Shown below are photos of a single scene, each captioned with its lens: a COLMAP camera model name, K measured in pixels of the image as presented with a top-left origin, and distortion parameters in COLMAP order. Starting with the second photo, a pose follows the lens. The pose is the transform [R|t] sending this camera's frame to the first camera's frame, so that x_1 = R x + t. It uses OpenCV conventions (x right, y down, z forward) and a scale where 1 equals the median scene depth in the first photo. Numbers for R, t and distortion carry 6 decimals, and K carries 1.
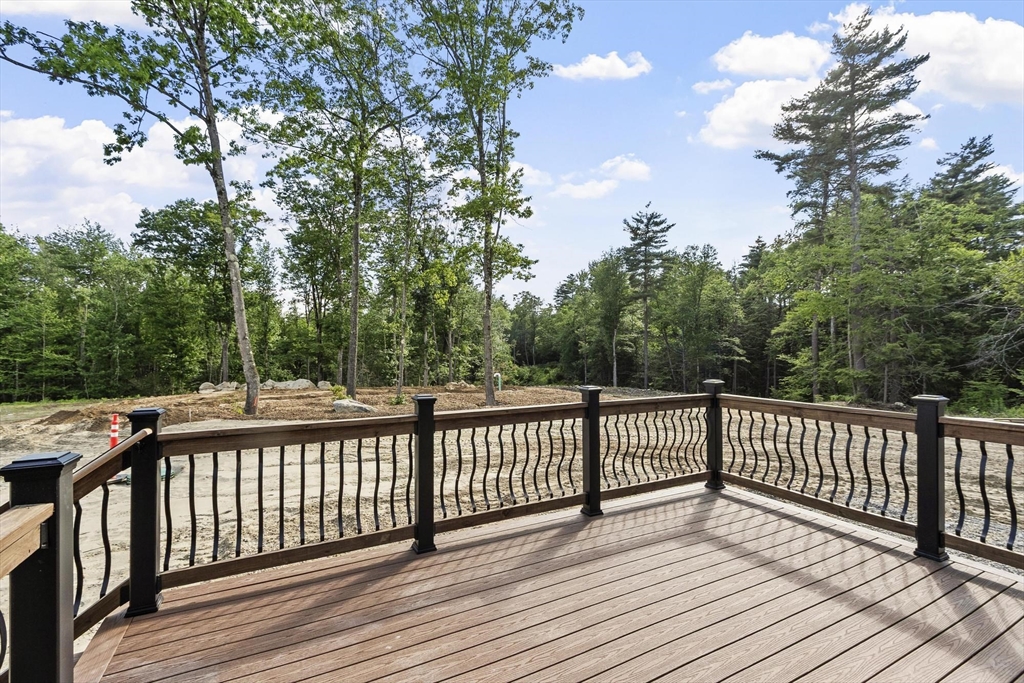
lens RADIAL K [[444.6, 0, 512.2], [0, 444.6, 348.8], [0, 0, 1]] dist [0.000162, -0.000288]
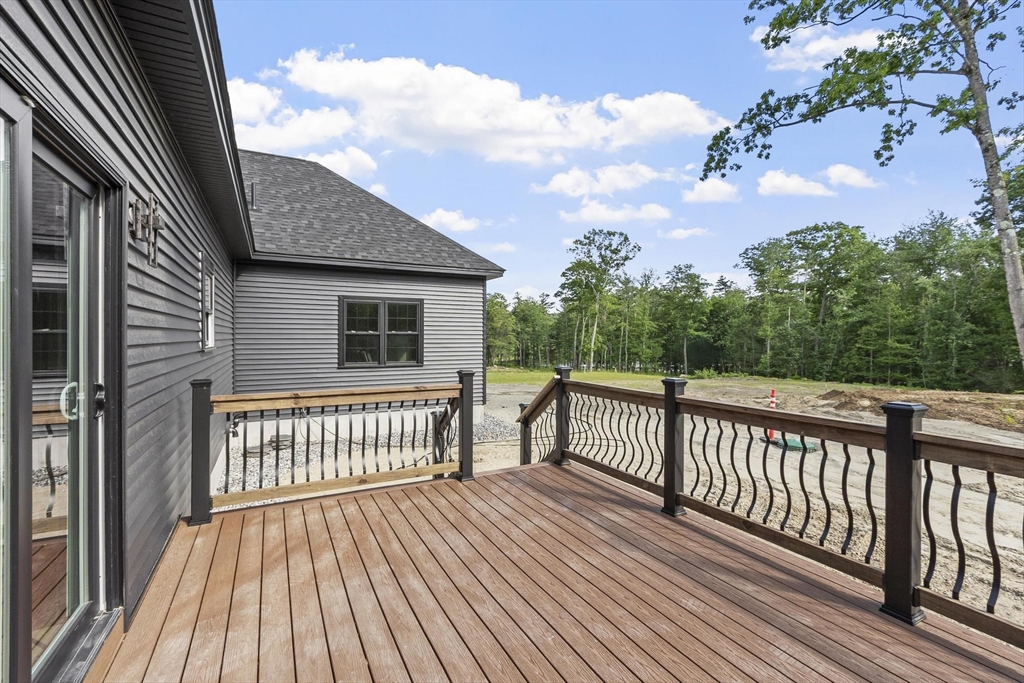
lens RADIAL K [[453.6, 0, 508.3], [0, 453.6, 336.4], [0, 0, 1]] dist [0.002949, 0.000341]
pose [[0.003122, 0.002862, -0.999991, 0.188817], [-0.008336, 0.999961, 0.002836, -0.000148], [0.999960, 0.008327, 0.003145, 0.112150]]
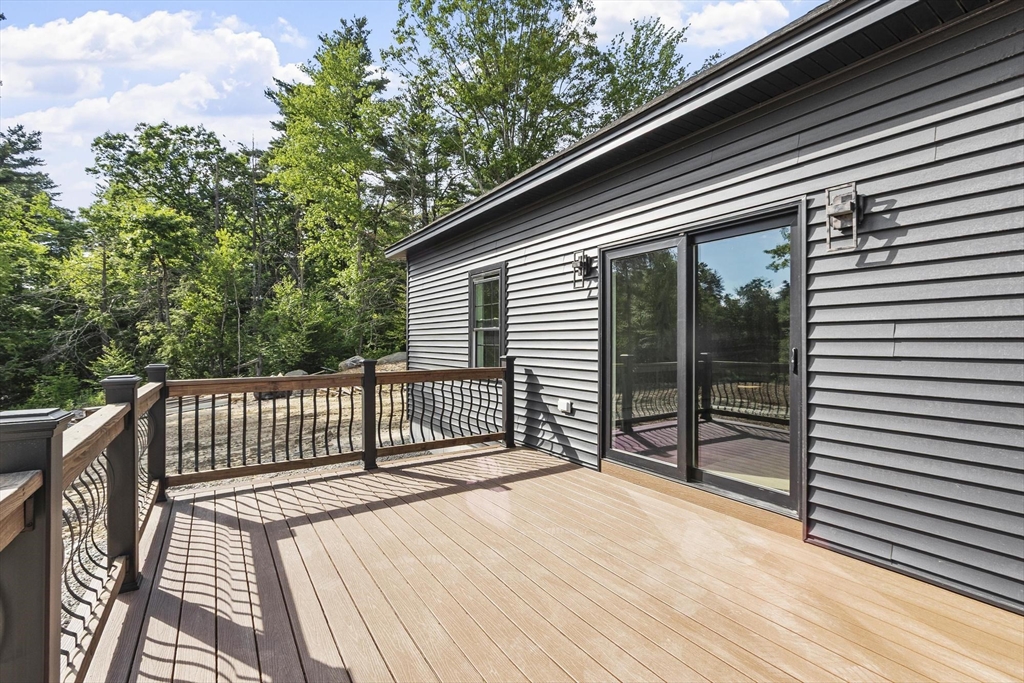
lens RADIAL K [[453.6, 0, 508.3], [0, 453.6, 336.4], [0, 0, 1]] dist [0.002949, 0.000341]
pose [[-0.088447, 0.013570, 0.995988, -0.114726], [0.007900, 0.999885, -0.012922, 0.010755], [-0.996050, 0.006726, -0.088545, 0.129048]]
